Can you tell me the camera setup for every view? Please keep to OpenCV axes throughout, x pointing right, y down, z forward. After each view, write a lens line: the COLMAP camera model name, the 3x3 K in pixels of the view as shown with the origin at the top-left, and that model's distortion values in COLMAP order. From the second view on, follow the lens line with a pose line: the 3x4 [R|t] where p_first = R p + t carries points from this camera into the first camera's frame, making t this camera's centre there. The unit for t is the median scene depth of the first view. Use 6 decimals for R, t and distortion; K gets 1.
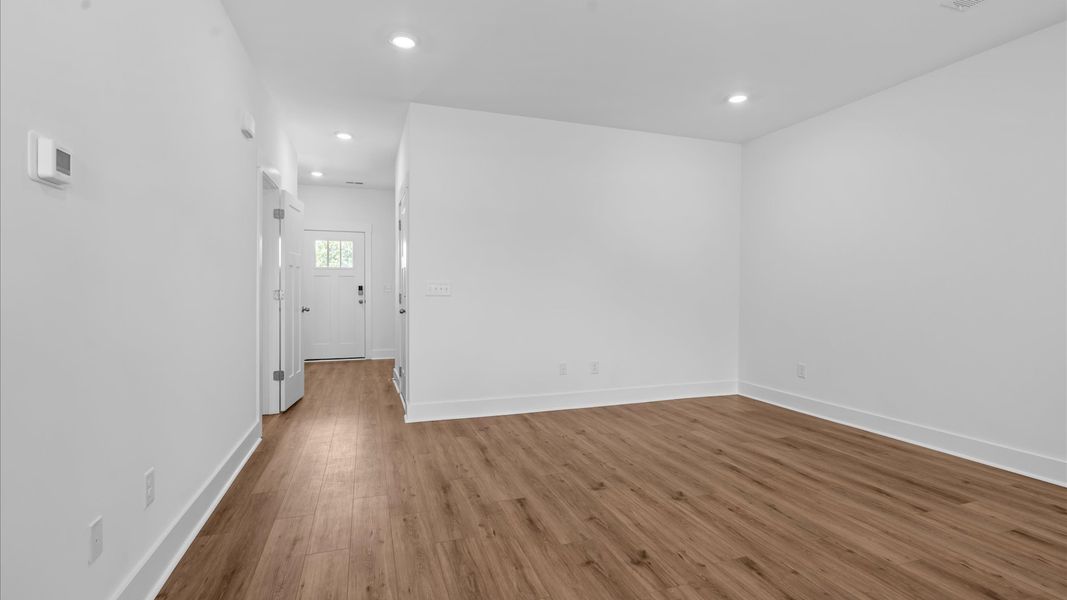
lens RADIAL K [[480.6, 0, 533.5], [0, 480.6, 300.0], [0, 0, 1]] dist [-0.001577, -0.000299]
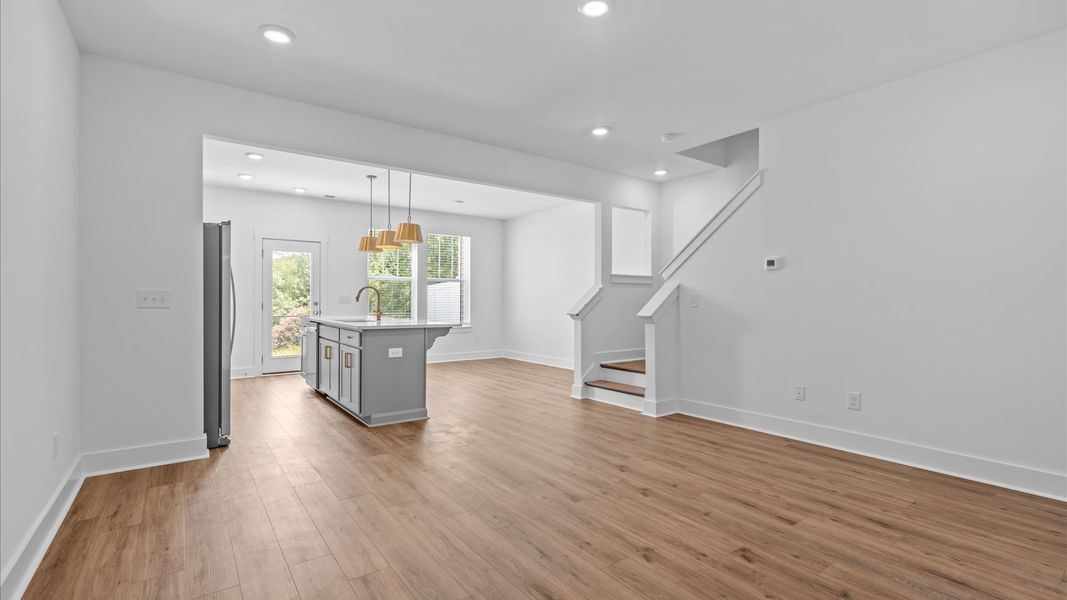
lens RADIAL K [[480.6, 0, 533.5], [0, 480.6, 300.0], [0, 0, 1]] dist [-0.001577, -0.000299]
pose [[-0.955247, -0.003925, -0.295784, 0.737765], [-0.011230, 0.999672, 0.023002, -0.041358], [0.295597, 0.025294, -0.954978, 1.726038]]
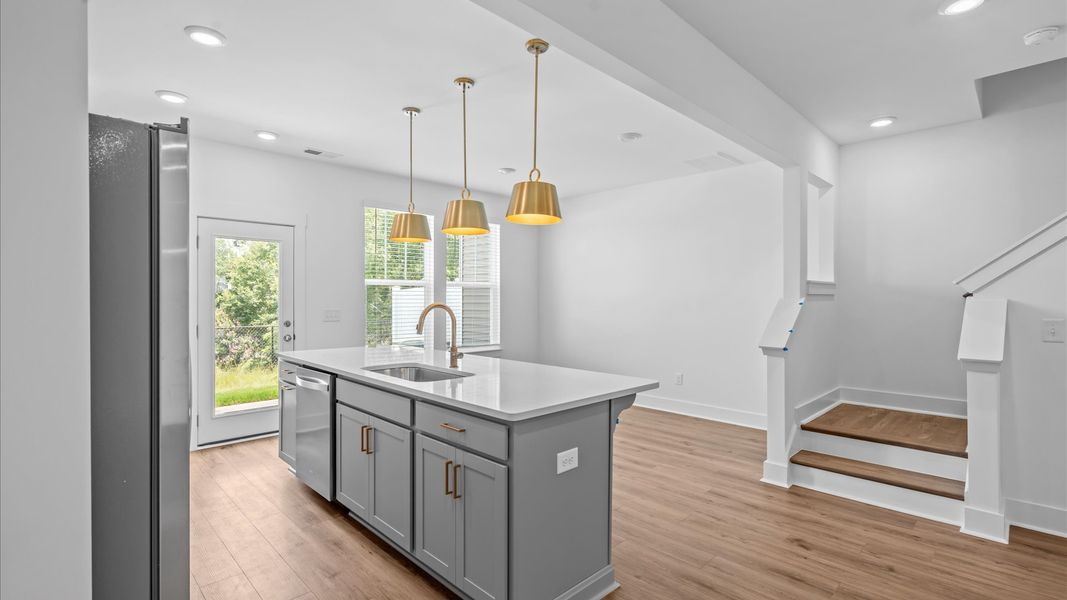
lens RADIAL K [[489.1, 0, 536.7], [0, 489.1, 297.5], [0, 0, 1]] dist [-0.001506, 0.000118]
pose [[-0.901739, -0.000959, -0.432279, 1.079499], [-0.010679, 0.999742, 0.020058, -0.083757], [0.432148, 0.022703, -0.901517, 0.643880]]
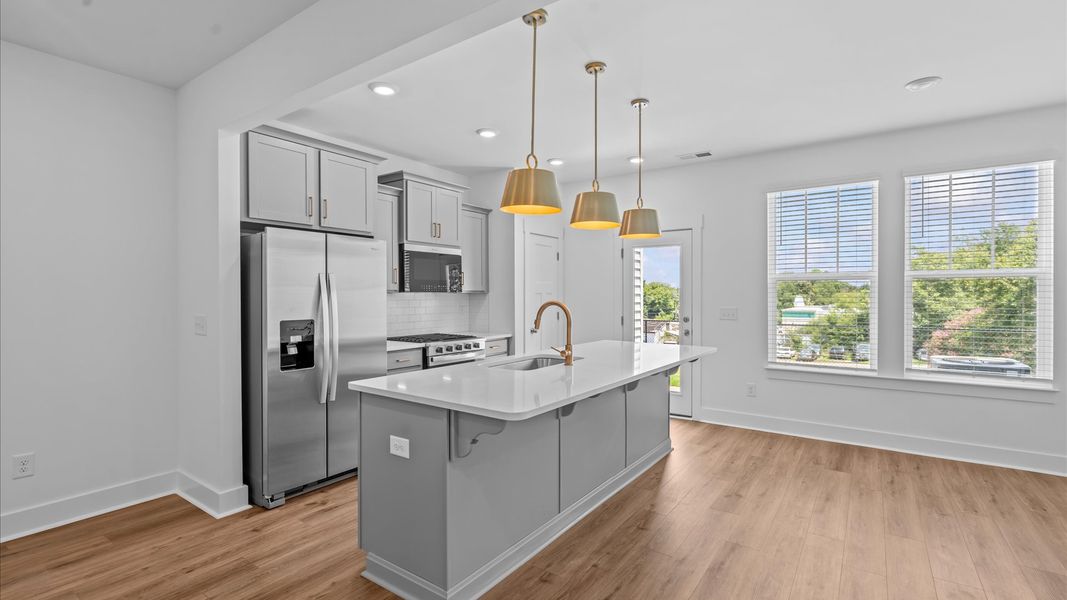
lens RADIAL K [[480.6, 0, 533.5], [0, 480.6, 300.0], [0, 0, 1]] dist [-0.001577, -0.000299]
pose [[-0.583482, -0.008735, 0.812079, -0.097048], [0.018178, 0.999551, 0.023812, -0.076818], [-0.811922, 0.028656, -0.583062, 0.258421]]
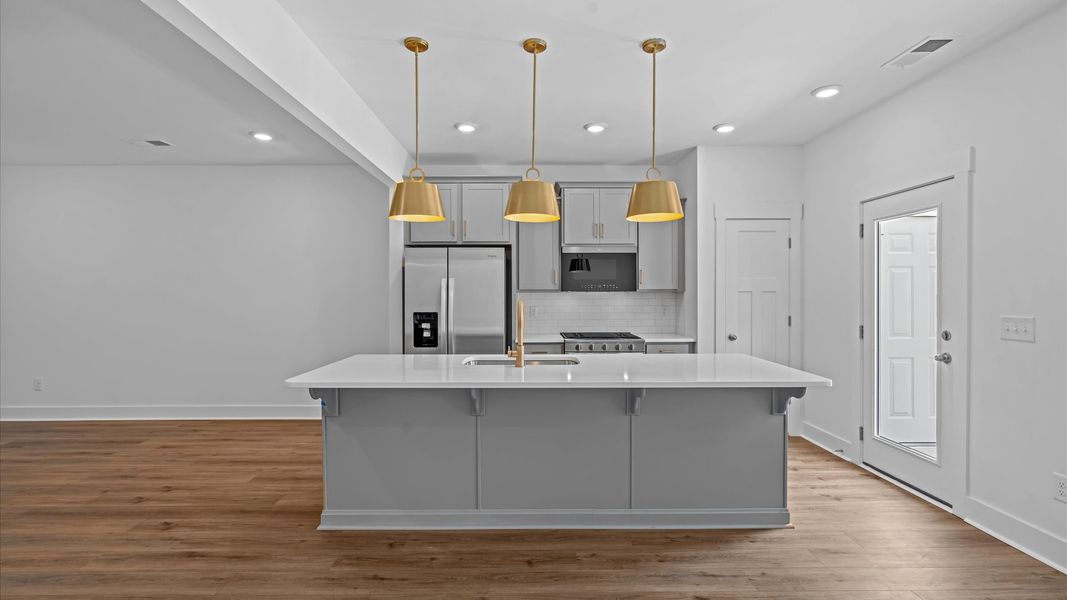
lens RADIAL K [[480.4, 0, 535.4], [0, 480.4, 299.5], [0, 0, 1]] dist [0.000566, 0.000806]
pose [[0.322112, -0.012845, 0.946615, -0.241947], [0.024503, 0.999686, 0.005227, -0.053596], [-0.946385, 0.021512, 0.322325, -0.843638]]
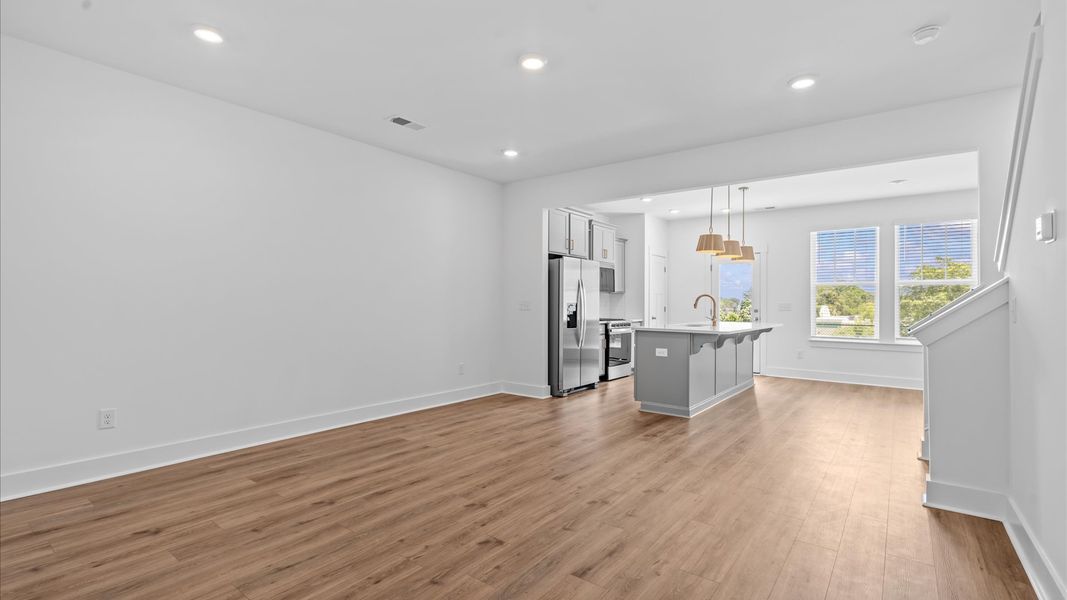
lens RADIAL K [[480.4, 0, 535.4], [0, 480.4, 299.5], [0, 0, 1]] dist [0.000566, 0.000806]
pose [[-0.553559, 0.001215, 0.832809, -0.638738], [0.010018, 0.999936, 0.005199, -0.041556], [-0.832749, 0.011221, -0.553536, 1.474829]]
